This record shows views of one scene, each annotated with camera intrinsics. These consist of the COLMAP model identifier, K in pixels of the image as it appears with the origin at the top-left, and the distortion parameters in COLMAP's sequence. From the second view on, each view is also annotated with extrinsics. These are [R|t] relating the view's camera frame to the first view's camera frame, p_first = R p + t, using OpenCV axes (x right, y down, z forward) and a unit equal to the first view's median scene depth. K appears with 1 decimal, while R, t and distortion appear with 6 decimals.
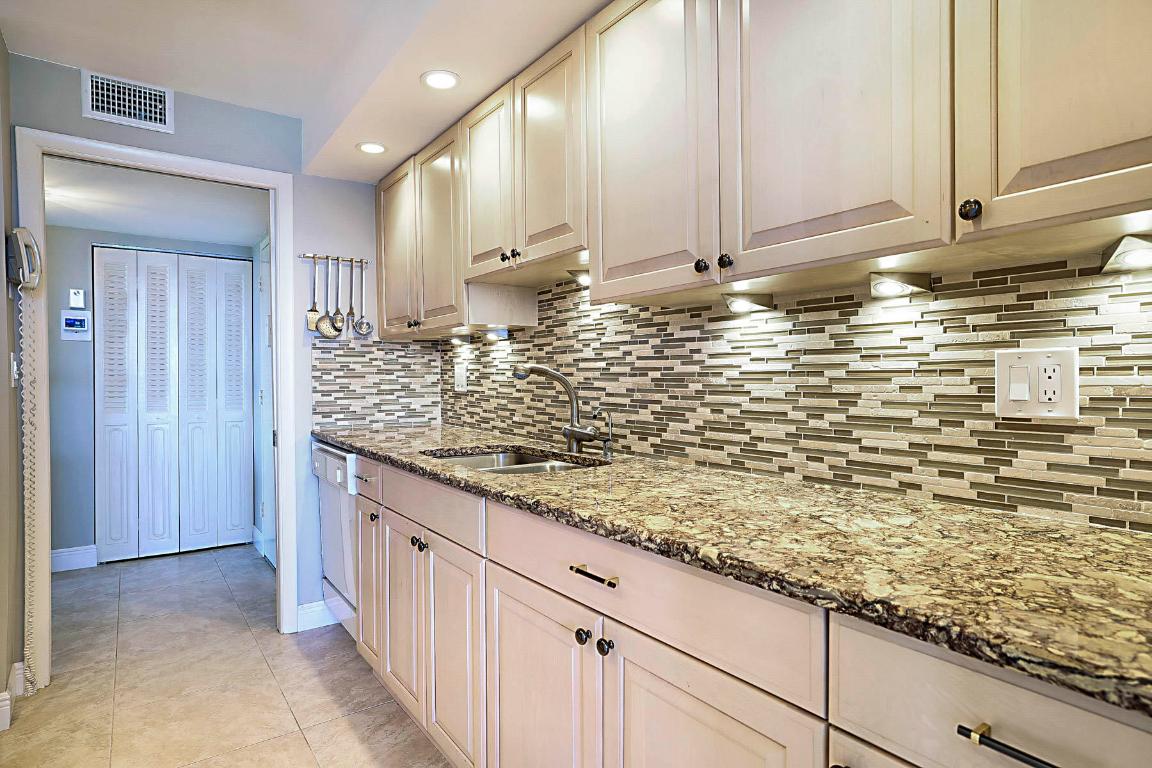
lens RADIAL K [[636.1, 0, 581.4], [0, 636.1, 364.4], [0, 0, 1]] dist [-0.017609, 0.013148]
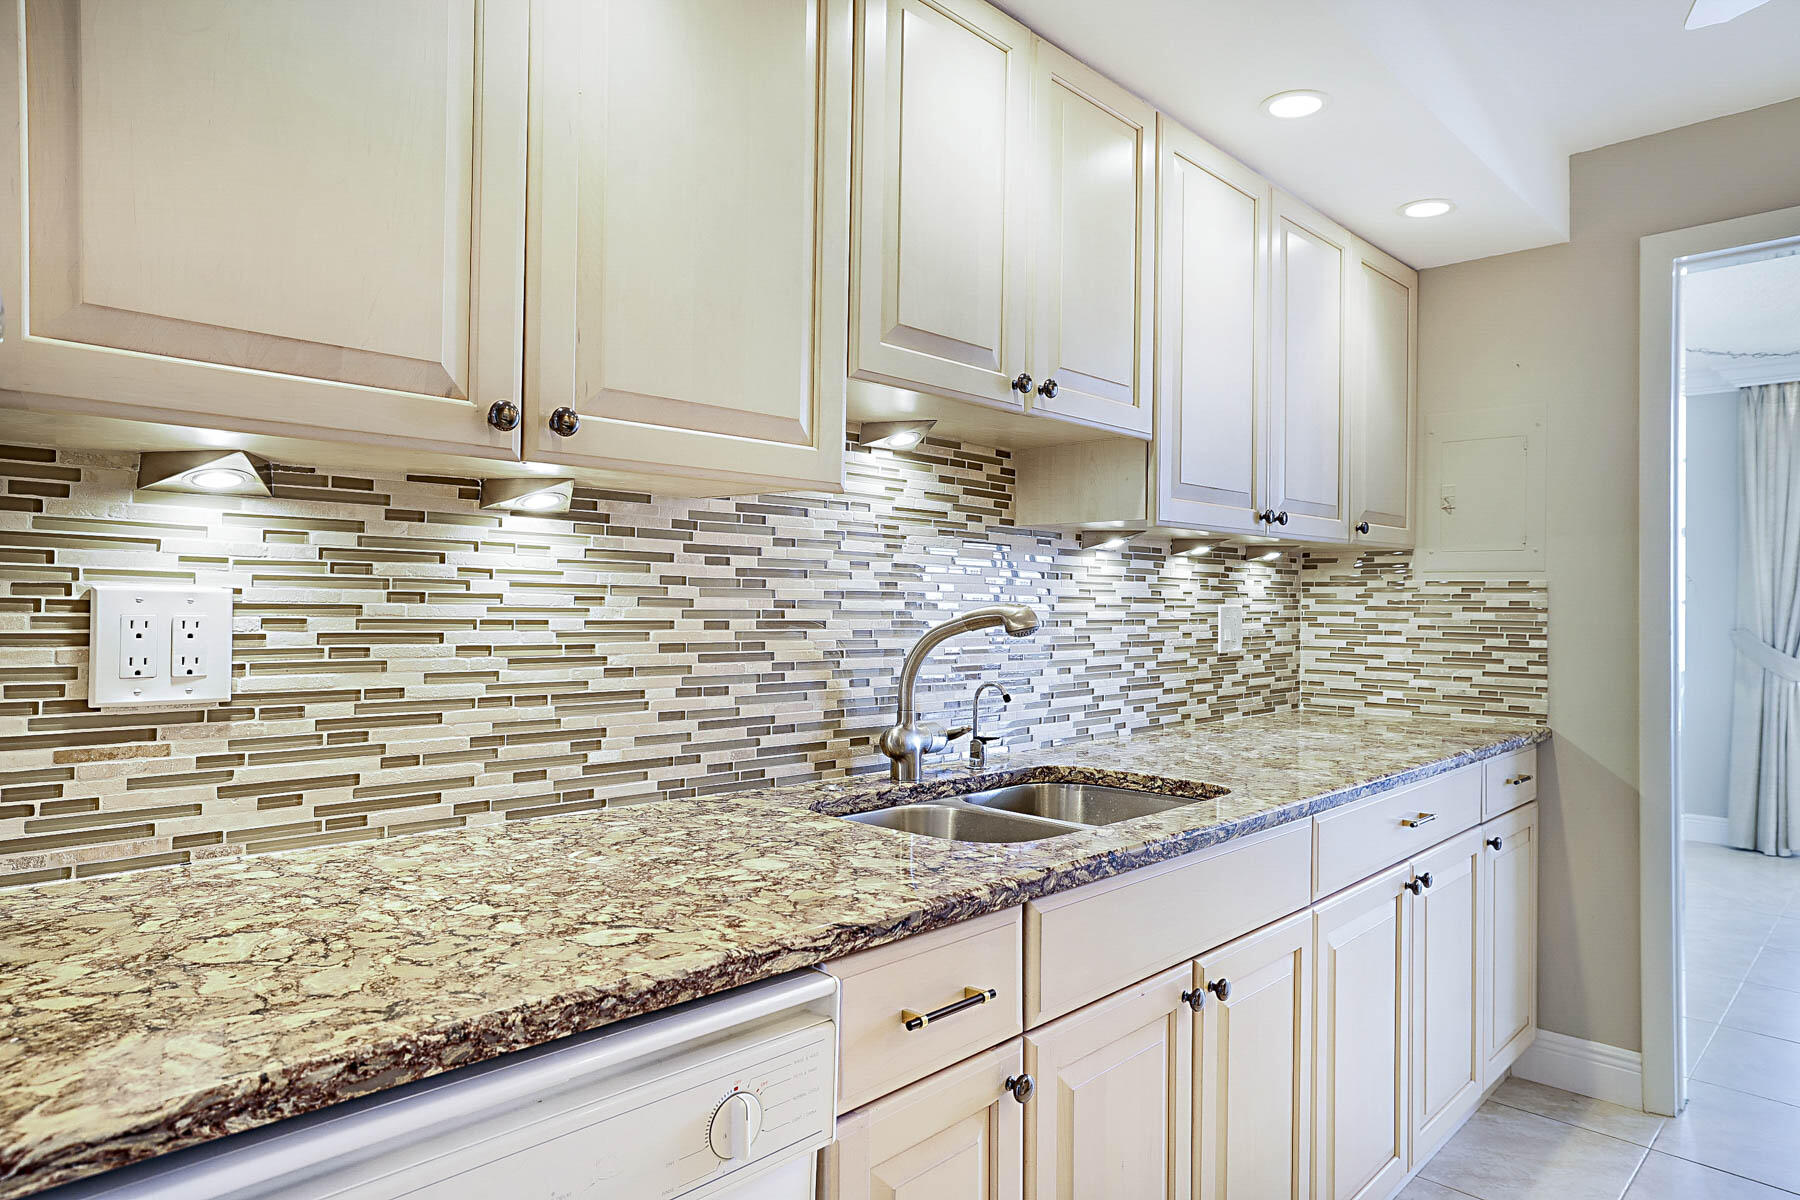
lens RADIAL K [[1132.9, 0, 899.4], [0, 1132.9, 598.7], [0, 0, 1]] dist [0.001011, 0.011545]
pose [[-0.197613, 0.025690, 0.979943, -1.179825], [-0.009602, 0.999558, -0.028141, 0.028574], [-0.980233, -0.014970, -0.197279, 1.573856]]
